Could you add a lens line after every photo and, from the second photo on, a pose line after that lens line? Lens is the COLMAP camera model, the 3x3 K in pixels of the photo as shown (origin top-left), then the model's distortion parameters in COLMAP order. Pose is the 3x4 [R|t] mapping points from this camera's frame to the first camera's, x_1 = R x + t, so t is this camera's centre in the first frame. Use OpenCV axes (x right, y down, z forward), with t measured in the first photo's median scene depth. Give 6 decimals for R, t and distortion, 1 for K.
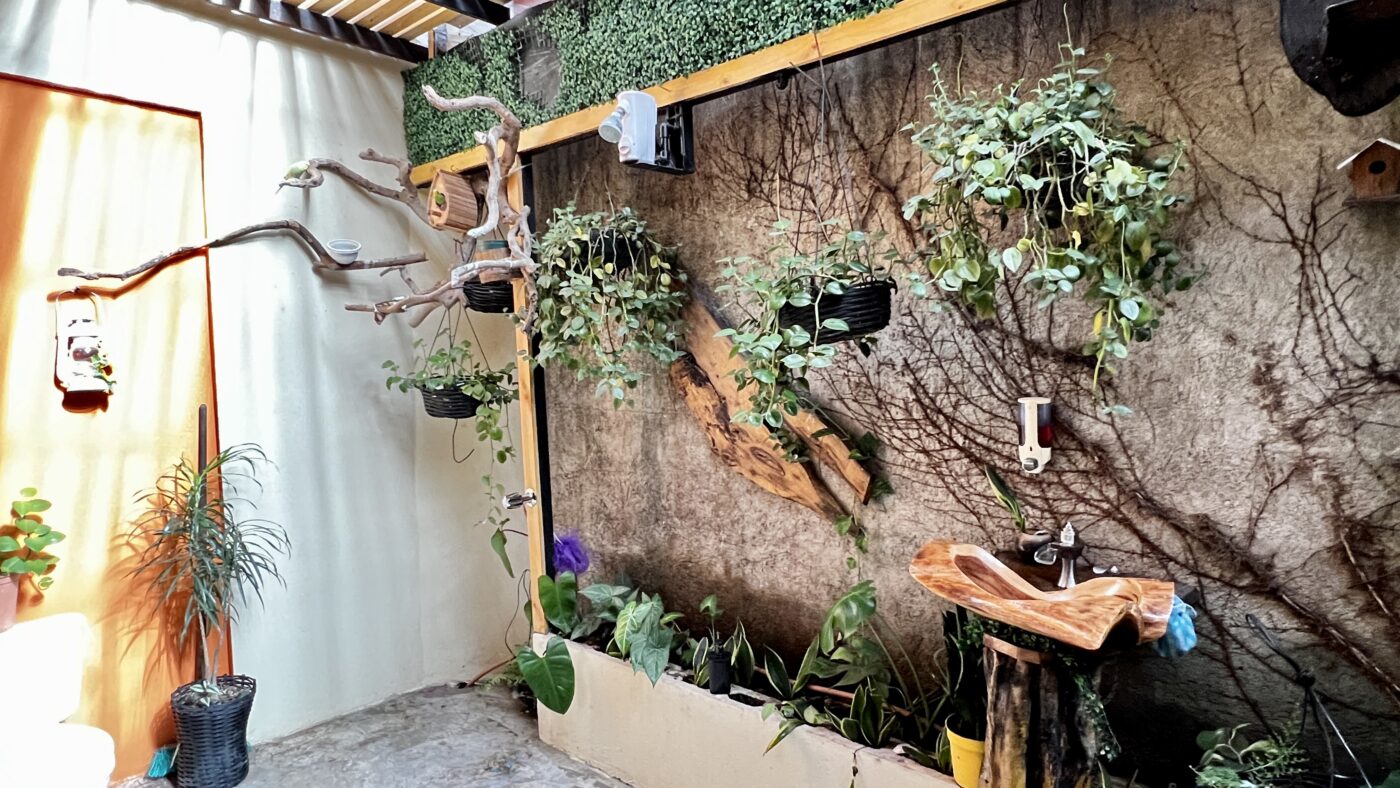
lens RADIAL K [[791.4, 0, 697.3], [0, 791.4, 399.0], [0, 0, 1]] dist [0.003509, -0.003340]
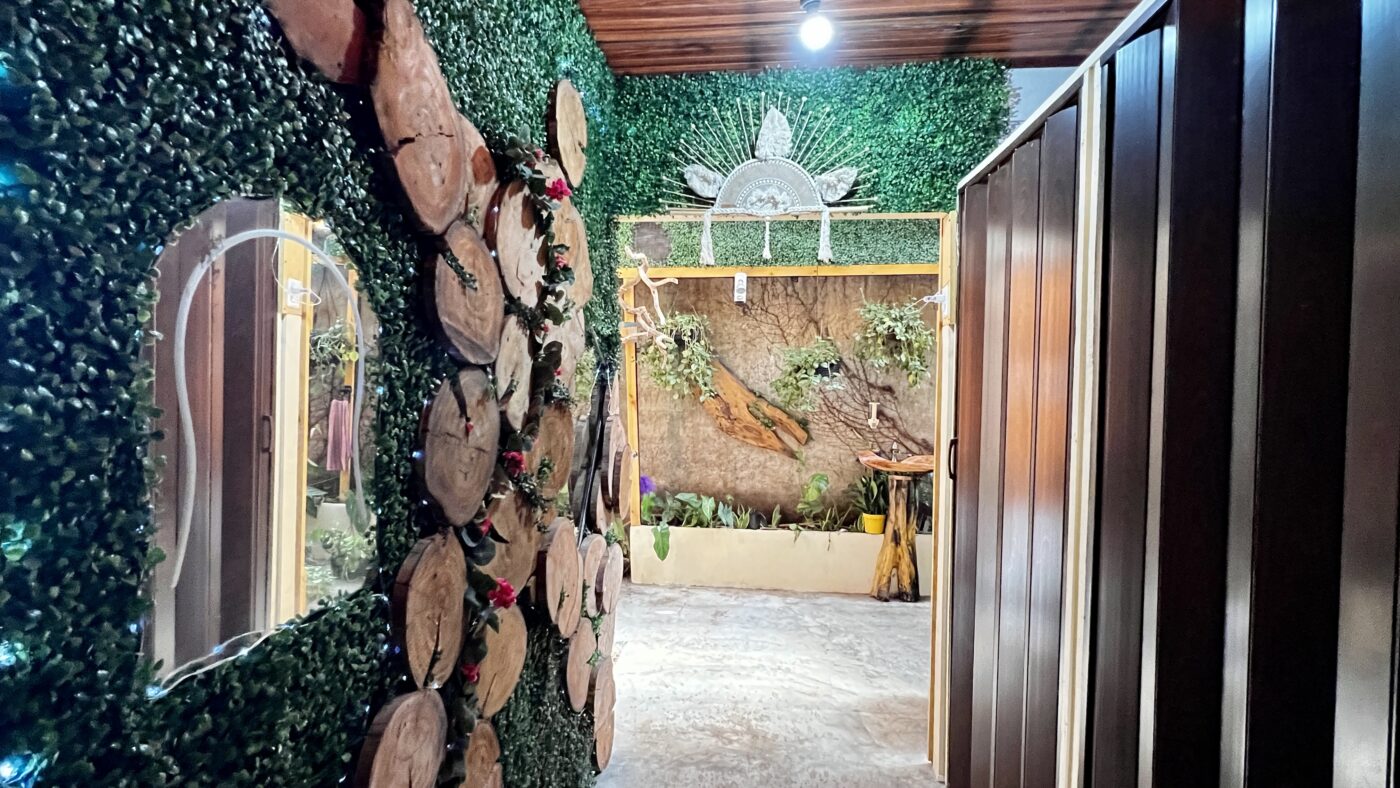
lens RADIAL K [[637.2, 0, 699.2], [0, 637.2, 390.9], [0, 0, 1]] dist [0.001683, 0.000009]
pose [[0.815203, 0.025628, 0.578608, -1.351870], [0.004986, 0.998673, -0.051257, 0.068227], [-0.579154, 0.044670, 0.813993, -0.496514]]
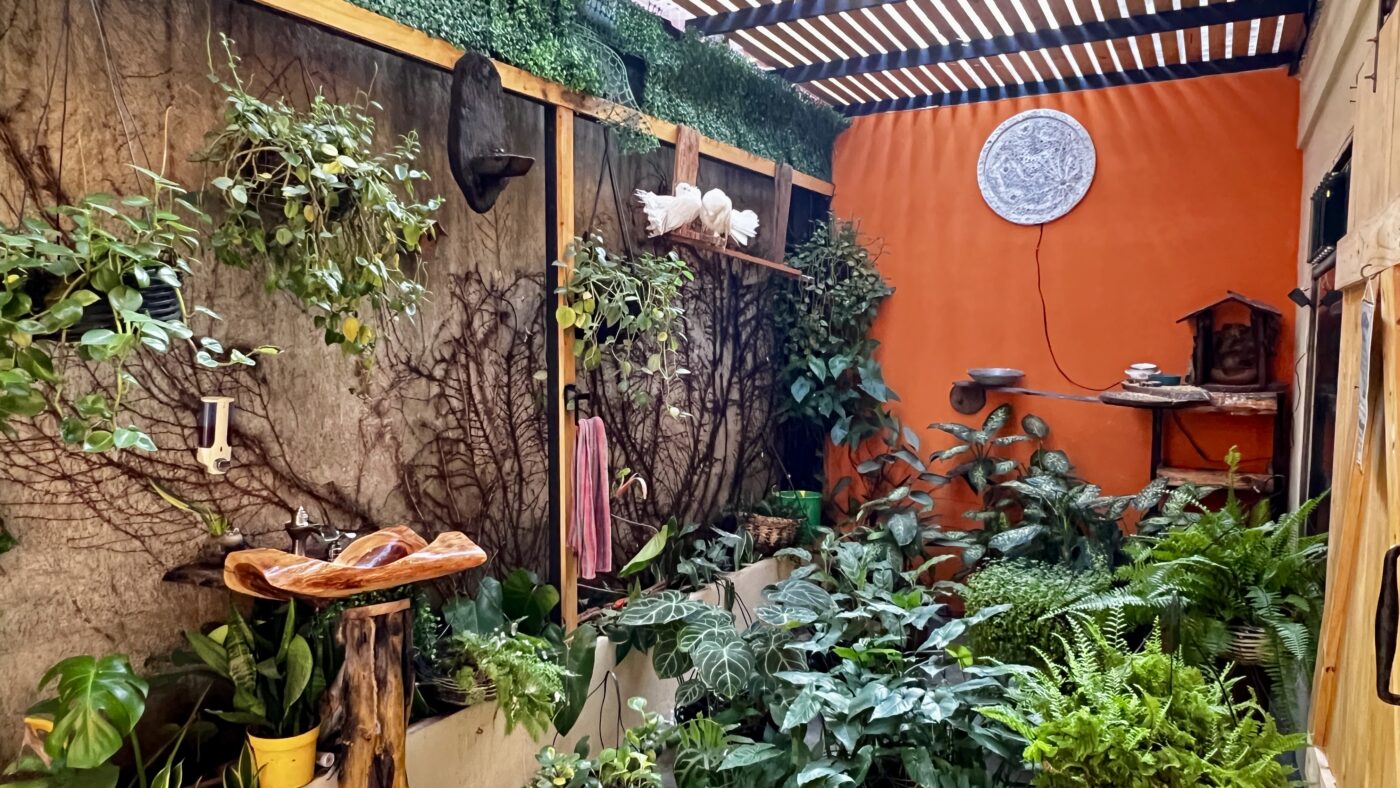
lens RADIAL K [[950.2, 0, 697.5], [0, 950.2, 400.2], [0, 0, 1]] dist [-0.008885, -0.001081]
pose [[-0.222799, -0.040094, 0.974040, -0.784336], [0.051387, 0.997282, 0.052805, -0.026454], [-0.973509, 0.061818, -0.220133, 0.635555]]
